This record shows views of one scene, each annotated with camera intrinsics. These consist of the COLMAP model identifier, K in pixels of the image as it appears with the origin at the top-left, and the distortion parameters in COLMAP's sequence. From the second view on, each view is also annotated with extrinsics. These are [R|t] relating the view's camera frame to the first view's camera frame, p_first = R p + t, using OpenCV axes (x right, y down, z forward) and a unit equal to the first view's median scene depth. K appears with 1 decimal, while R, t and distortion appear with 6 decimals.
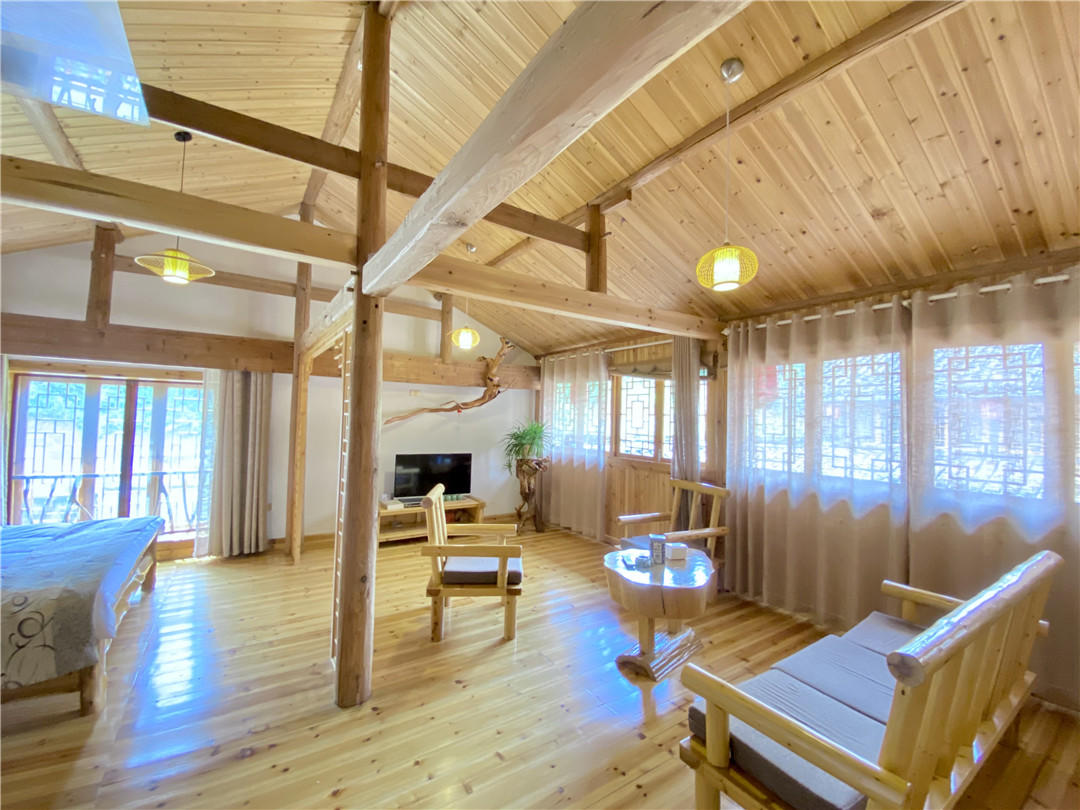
lens RADIAL K [[444.7, 0, 537.6], [0, 444.7, 400.6], [0, 0, 1]] dist [-0.010244, -0.004801]
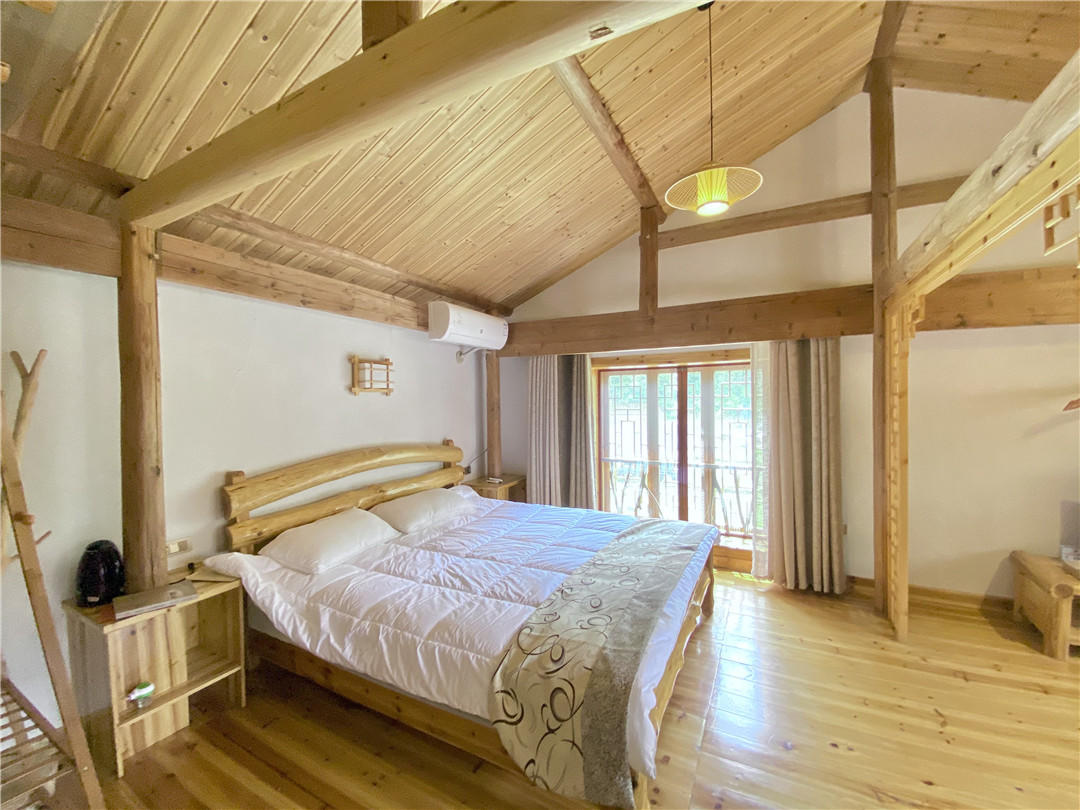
lens RADIAL K [[444.7, 0, 532.9], [0, 444.7, 402.1], [0, 0, 1]] dist [-0.010244, -0.004801]
pose [[0.458627, -0.024524, -0.888290, -0.225042], [0.060513, 0.998161, 0.003686, 0.007130], [0.886566, -0.055443, 0.459268, 0.274142]]
